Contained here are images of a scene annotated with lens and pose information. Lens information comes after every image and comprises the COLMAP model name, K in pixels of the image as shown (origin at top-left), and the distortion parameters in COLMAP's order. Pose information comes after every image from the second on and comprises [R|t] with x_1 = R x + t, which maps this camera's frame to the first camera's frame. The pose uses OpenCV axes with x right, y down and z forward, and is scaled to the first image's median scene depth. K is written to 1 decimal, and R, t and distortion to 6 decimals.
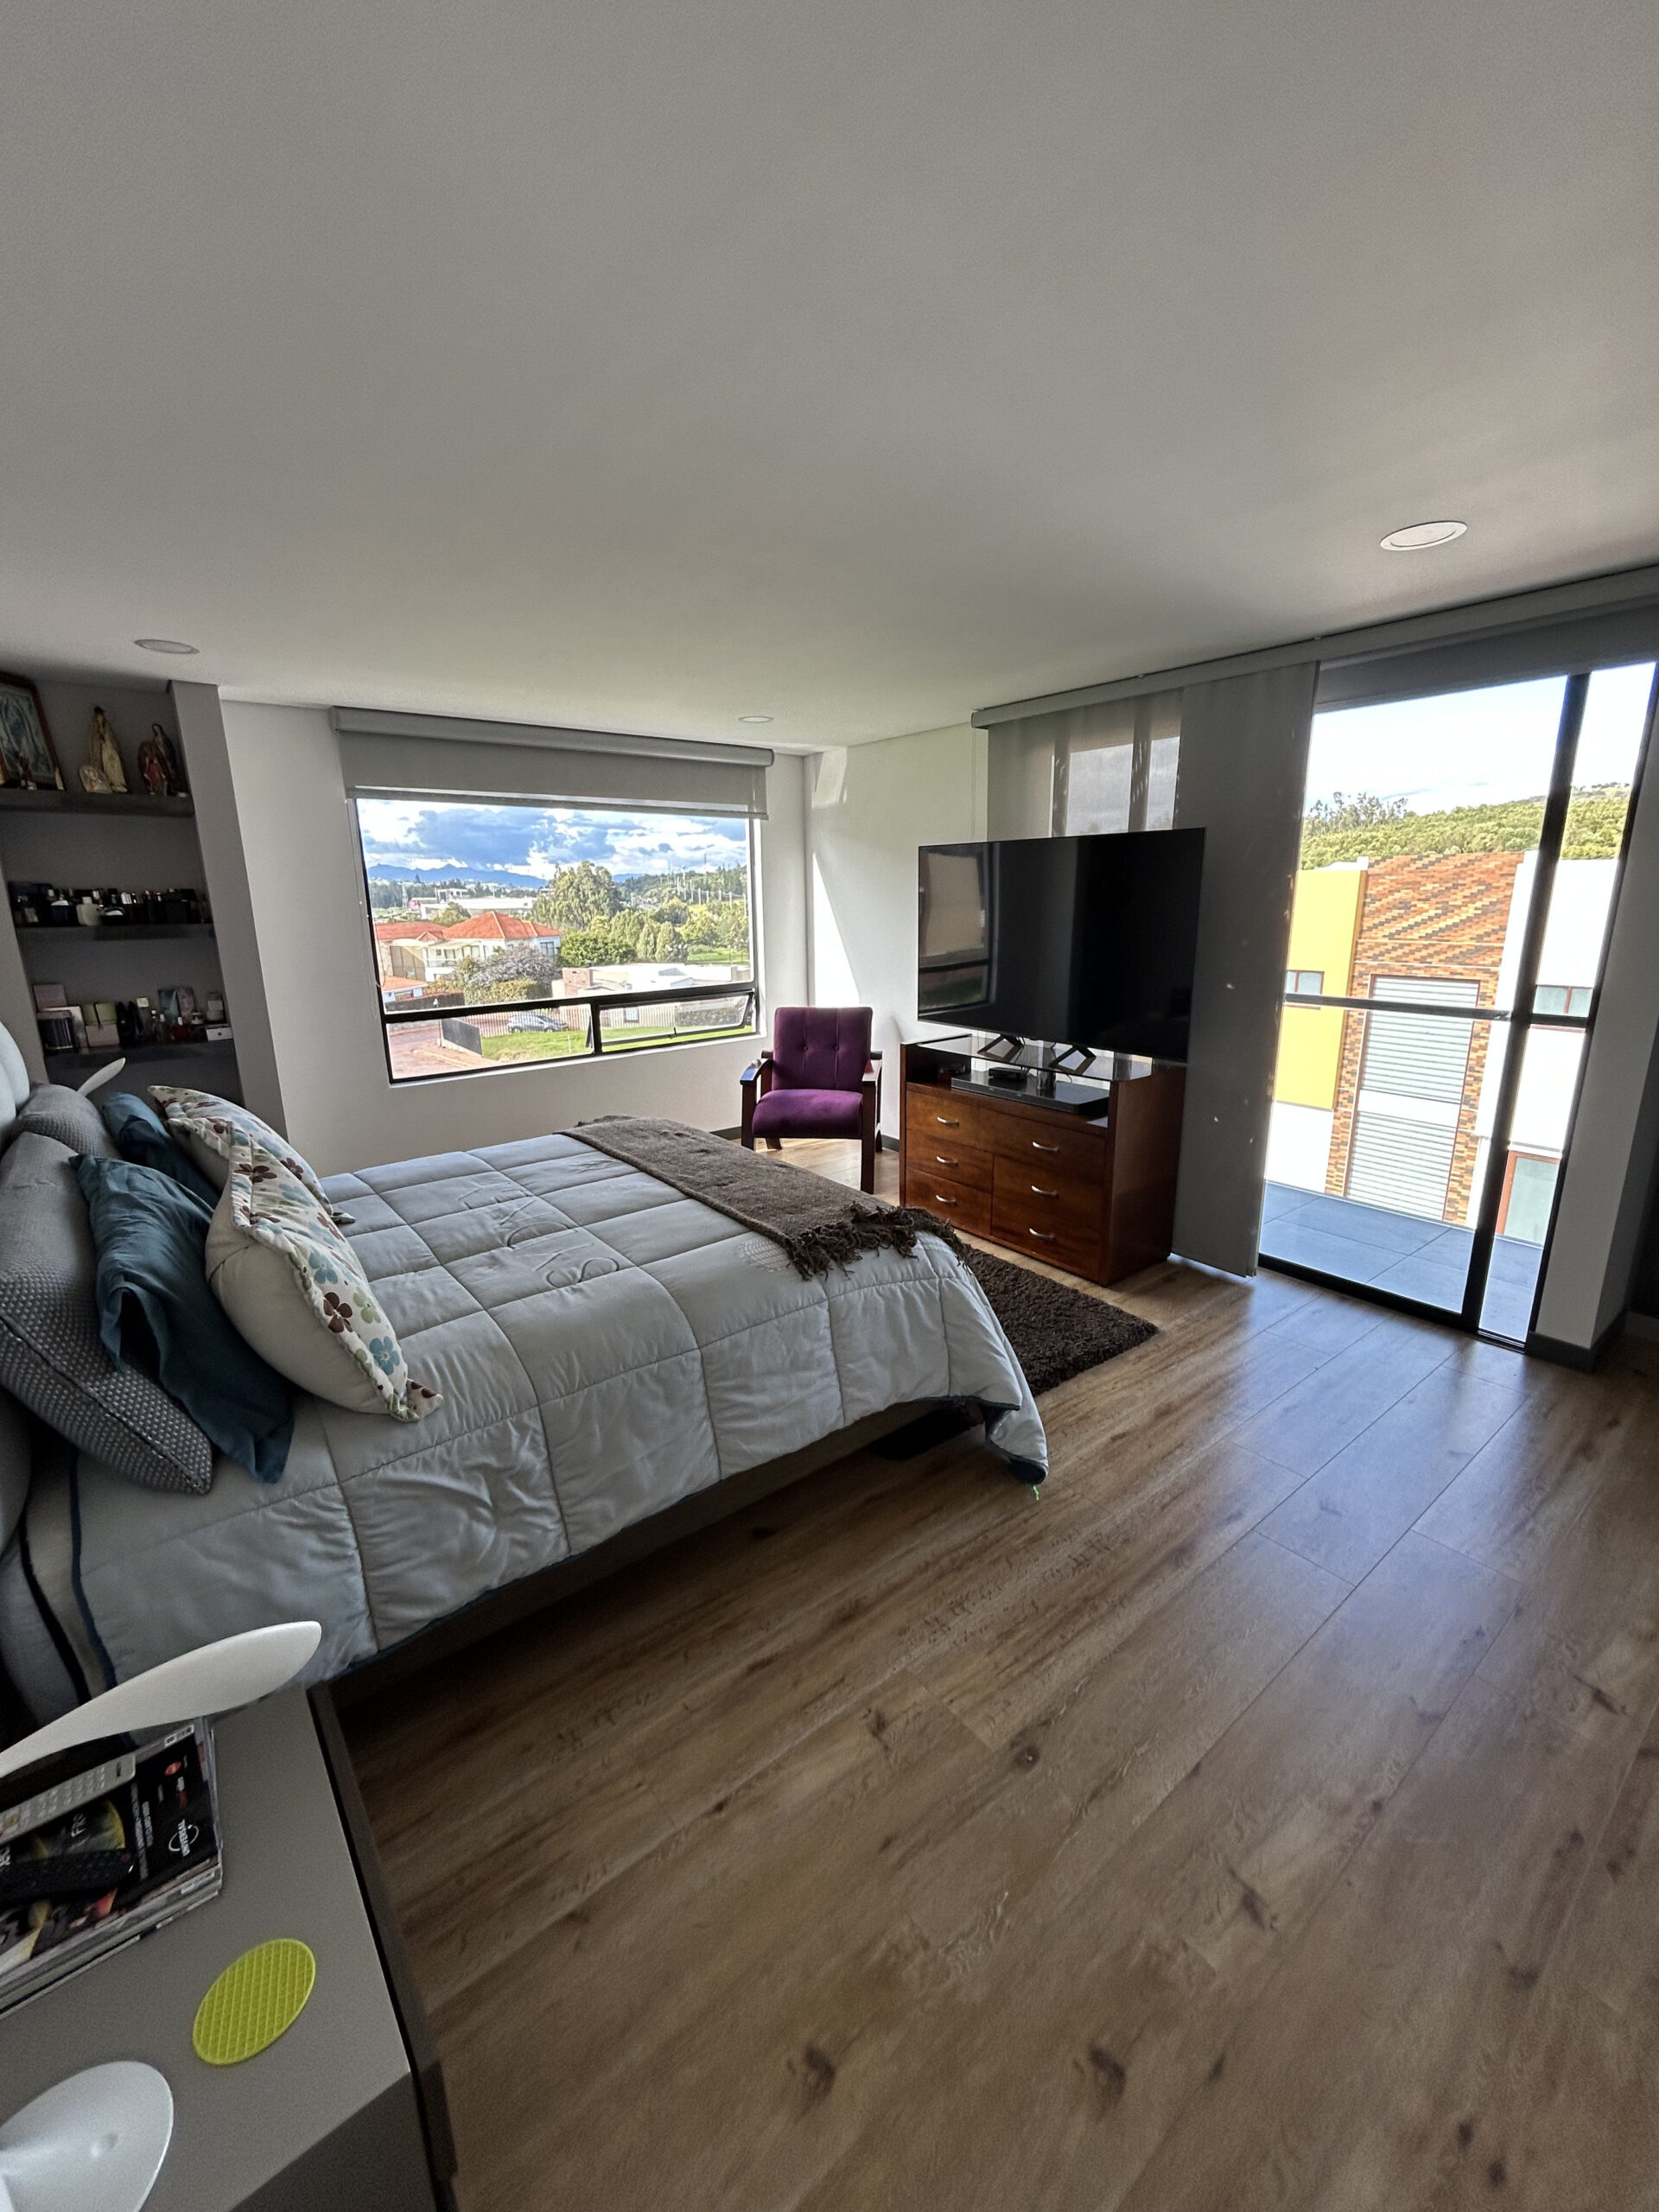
lens RADIAL K [[893.5, 0, 849.5], [0, 893.5, 1106.1], [0, 0, 1]] dist [-0.001000, 0.001745]
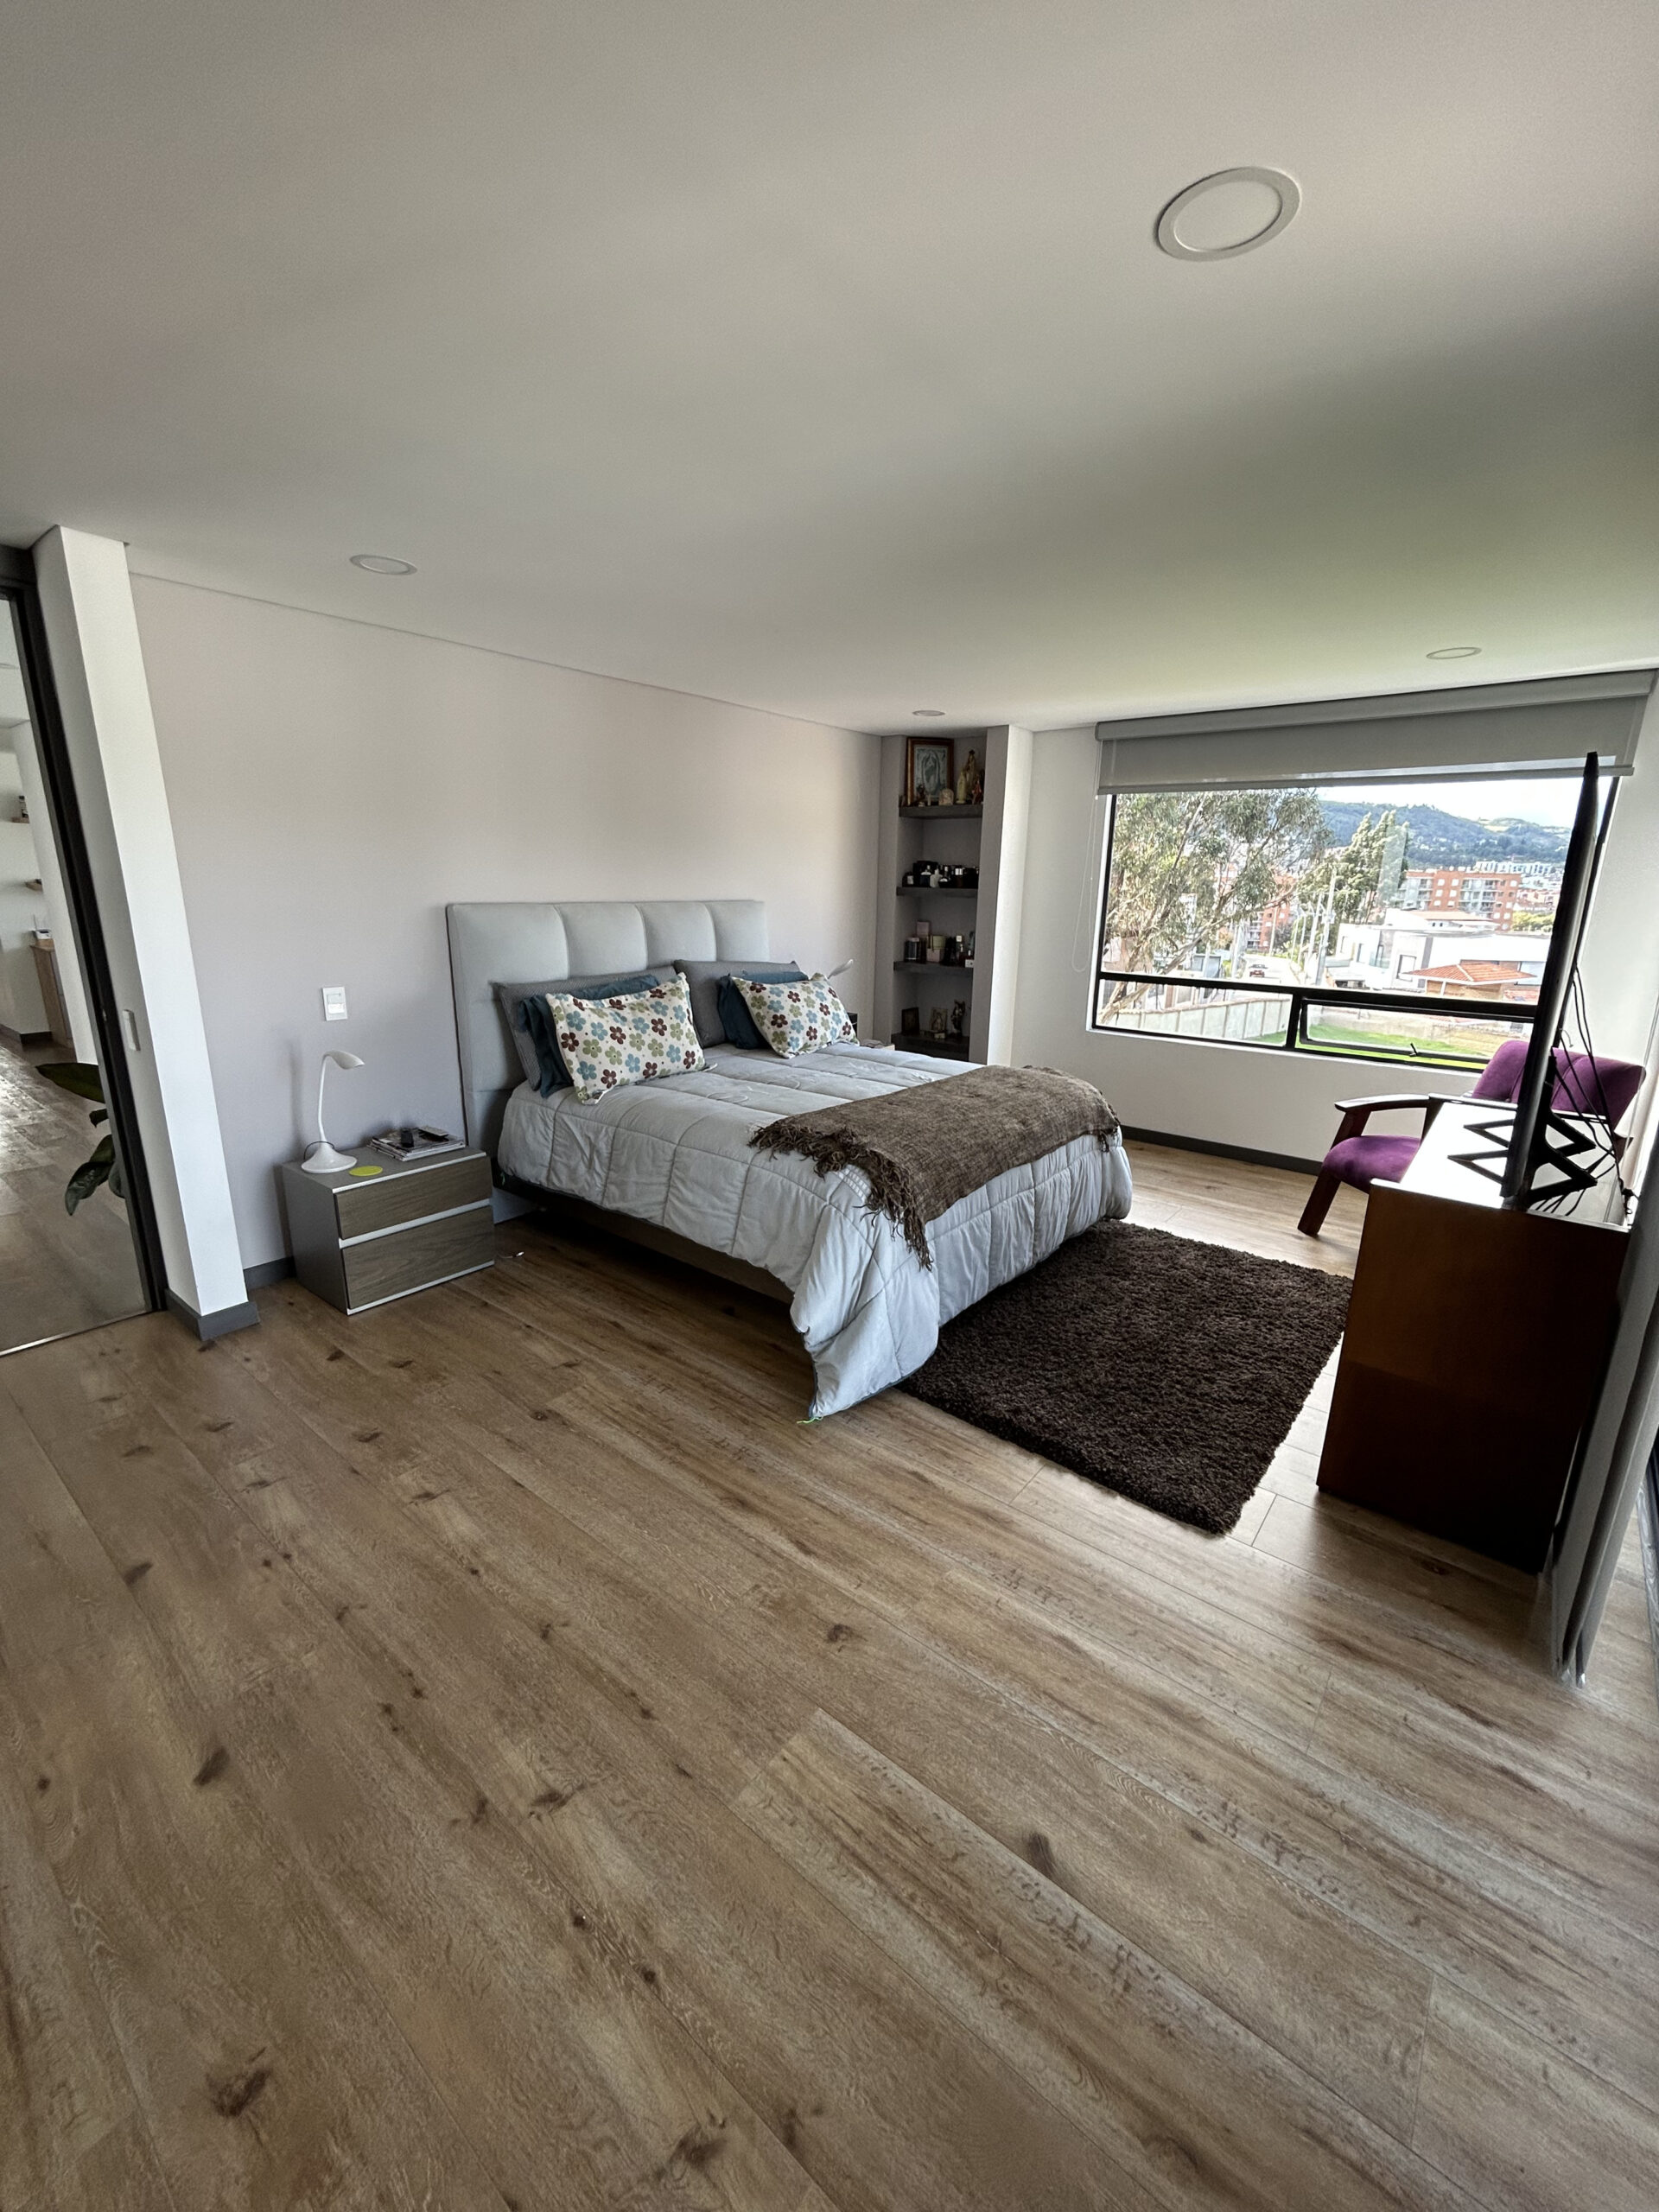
lens RADIAL K [[893.5, 0, 816.0], [0, 893.5, 1108.0], [0, 0, 1]] dist [-0.001000, 0.001745]
pose [[0.207885, 0.261112, -0.942658, 1.313193], [-0.250219, 0.945843, 0.206813, -0.177835], [0.945608, 0.192878, 0.261961, 0.762096]]
